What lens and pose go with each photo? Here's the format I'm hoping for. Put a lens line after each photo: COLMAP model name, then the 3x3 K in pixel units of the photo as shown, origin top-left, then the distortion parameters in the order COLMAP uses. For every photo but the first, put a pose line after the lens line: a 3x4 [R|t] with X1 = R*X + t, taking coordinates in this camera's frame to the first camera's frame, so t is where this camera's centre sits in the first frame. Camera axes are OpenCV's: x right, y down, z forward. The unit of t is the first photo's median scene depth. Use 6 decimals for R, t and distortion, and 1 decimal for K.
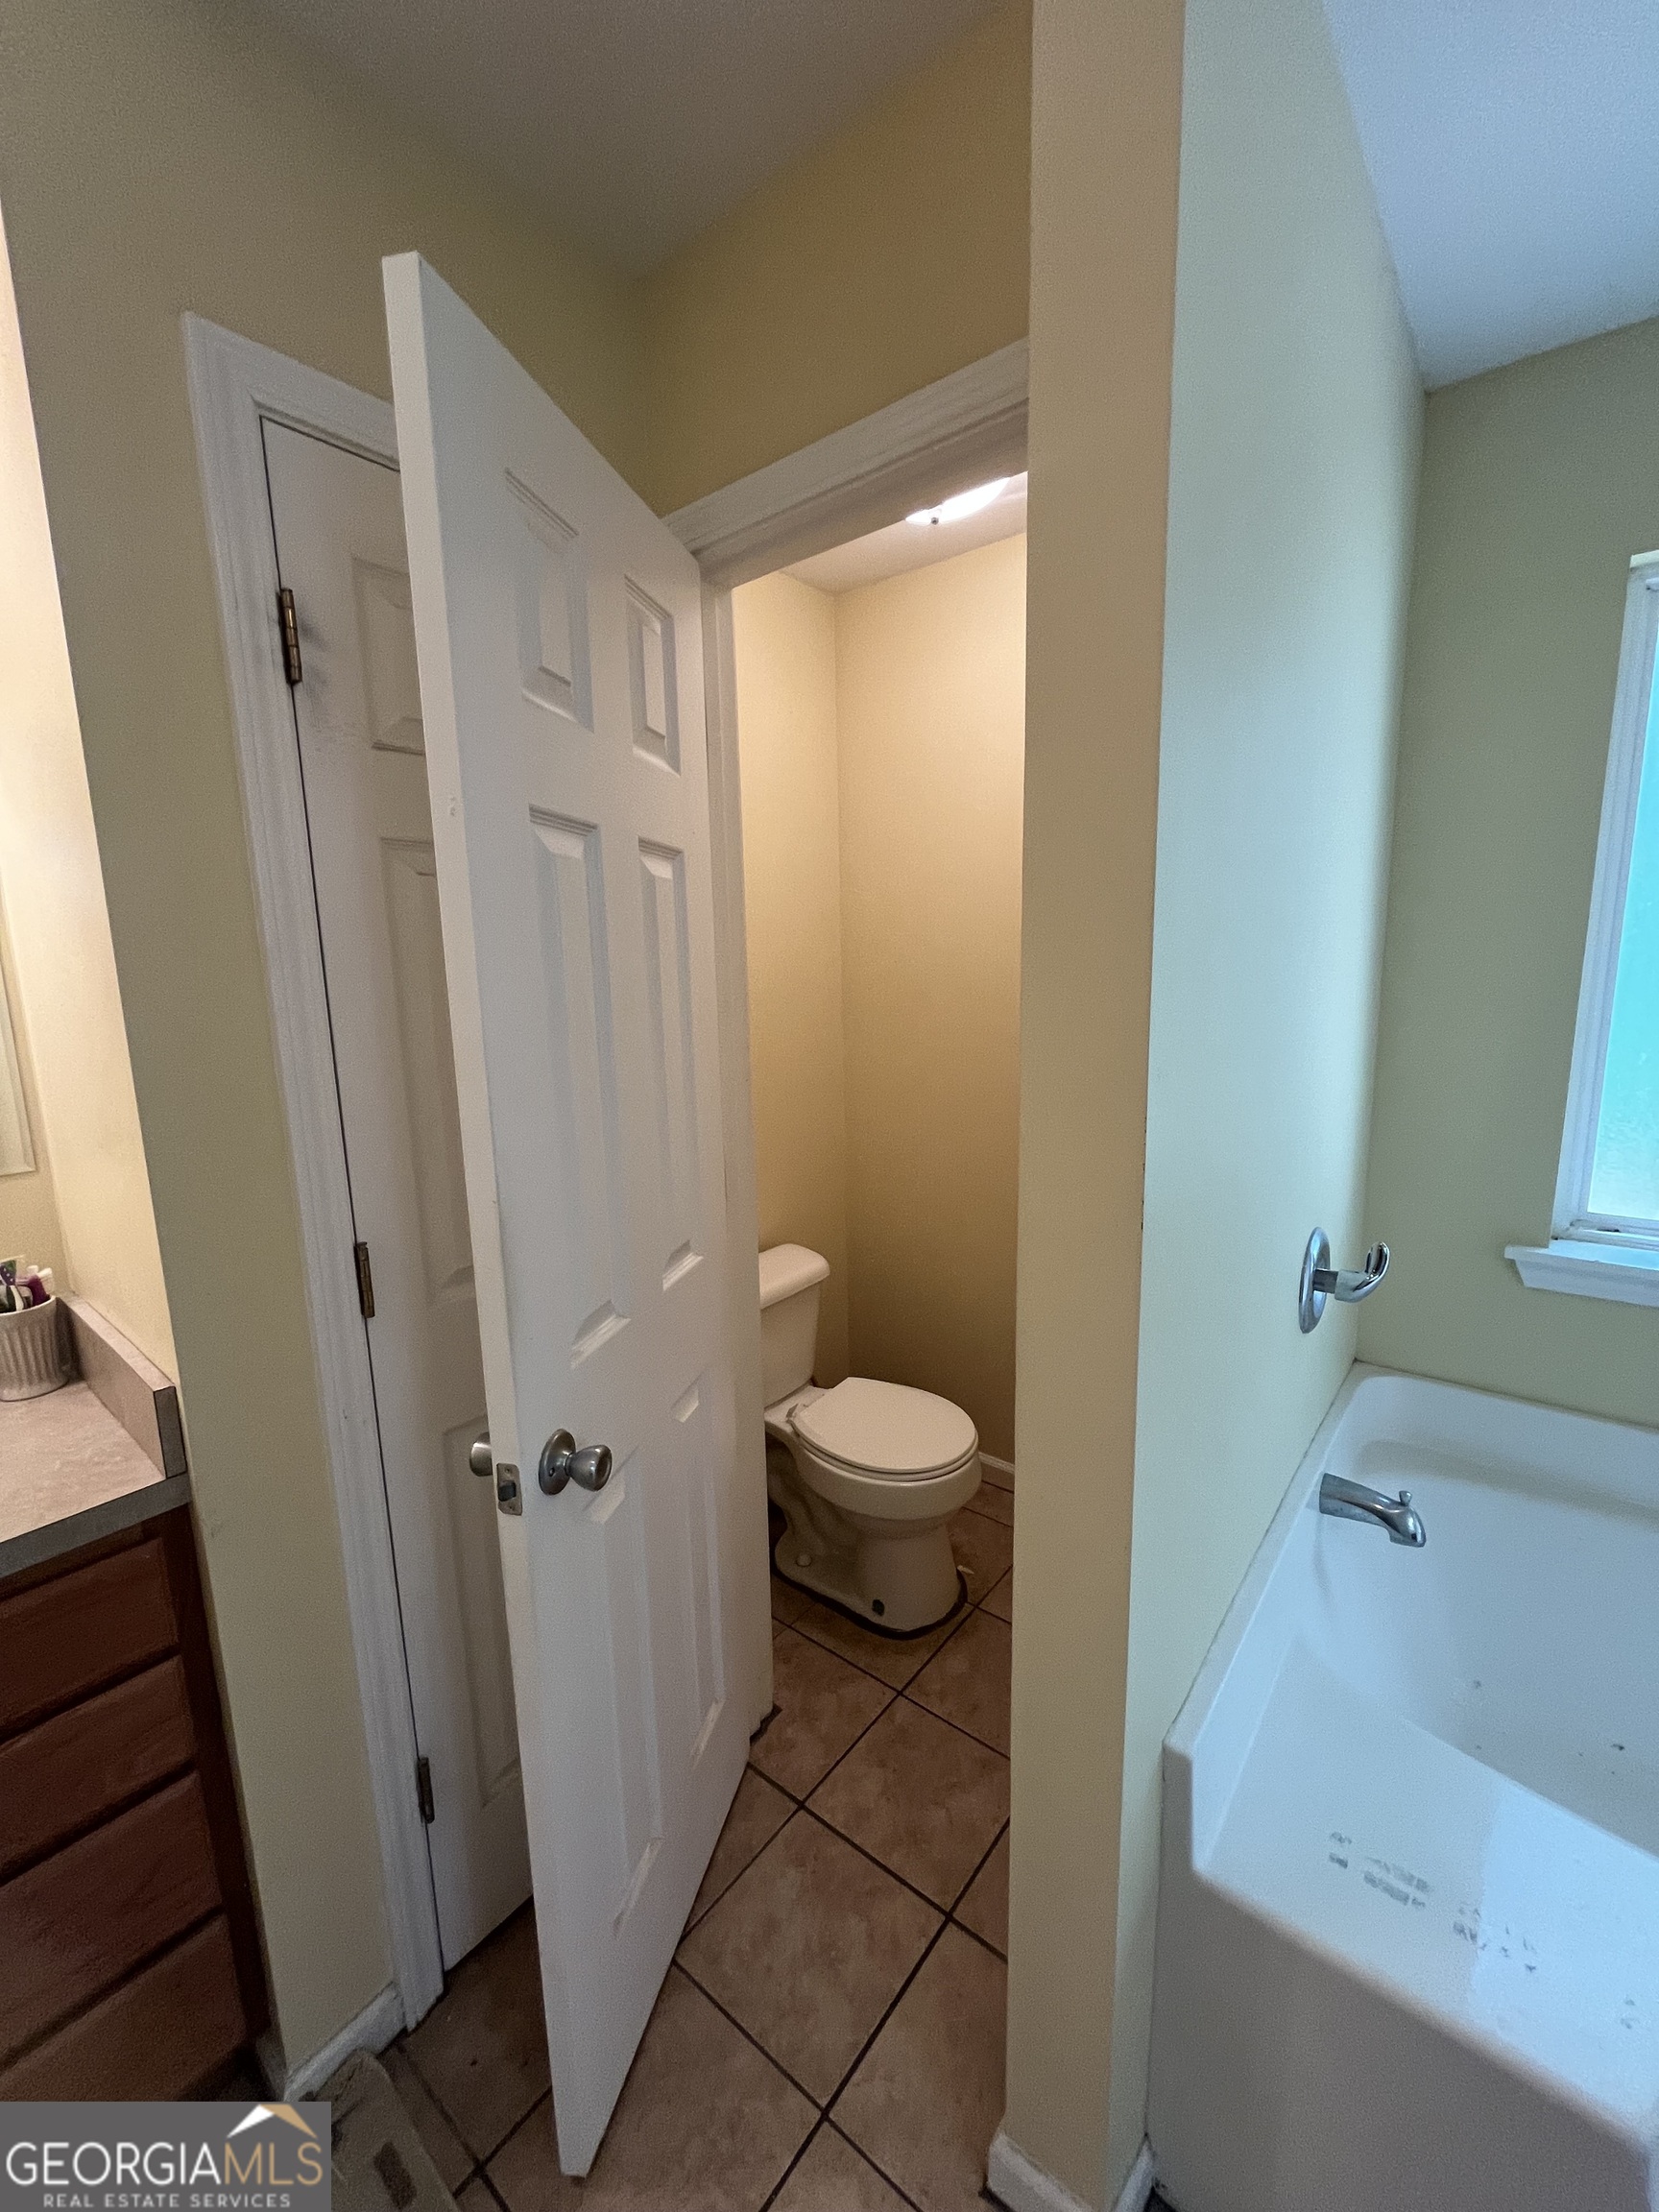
lens RADIAL K [[892.1, 0, 840.7], [0, 892.1, 1116.3], [0, 0, 1]] dist [-0.002321, -0.000217]
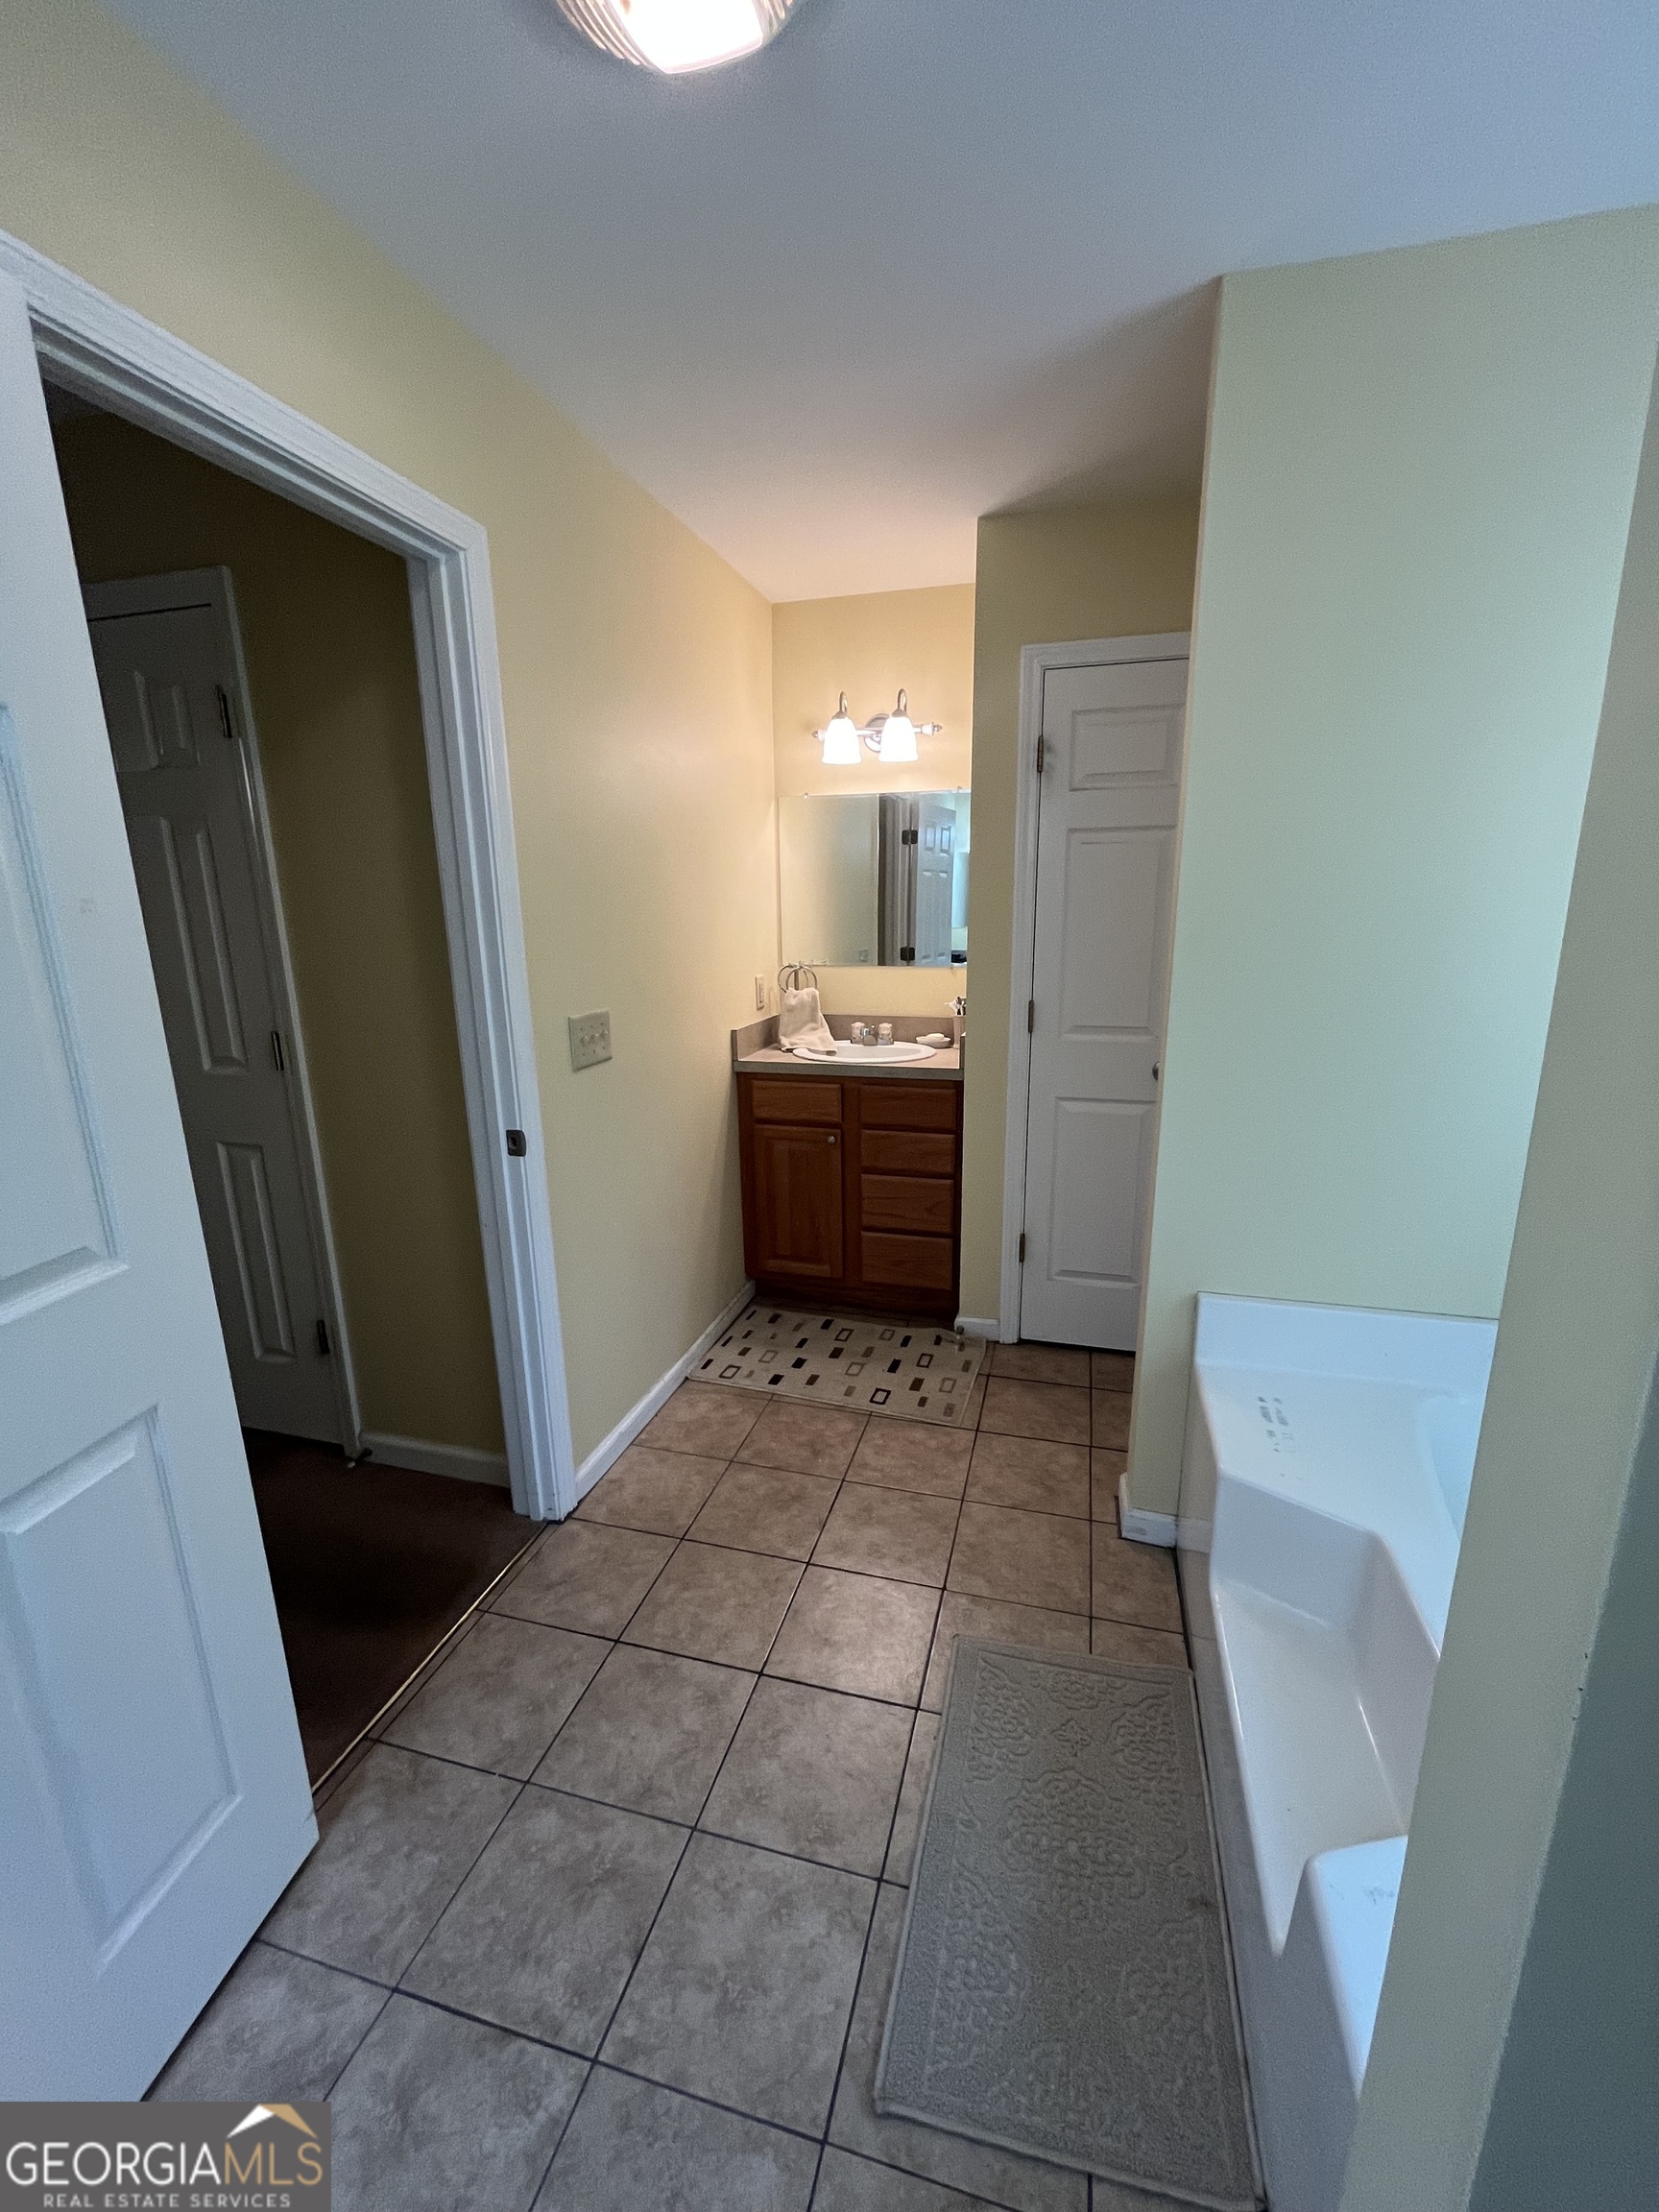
lens RADIAL K [[892.1, 0, 840.7], [0, 892.1, 1116.3], [0, 0, 1]] dist [-0.002321, -0.000217]
pose [[0.393636, 0.227007, -0.890797, 1.550811], [-0.153396, 0.971664, 0.179830, 0.094073], [0.906378, 0.065857, 0.417304, -0.484867]]
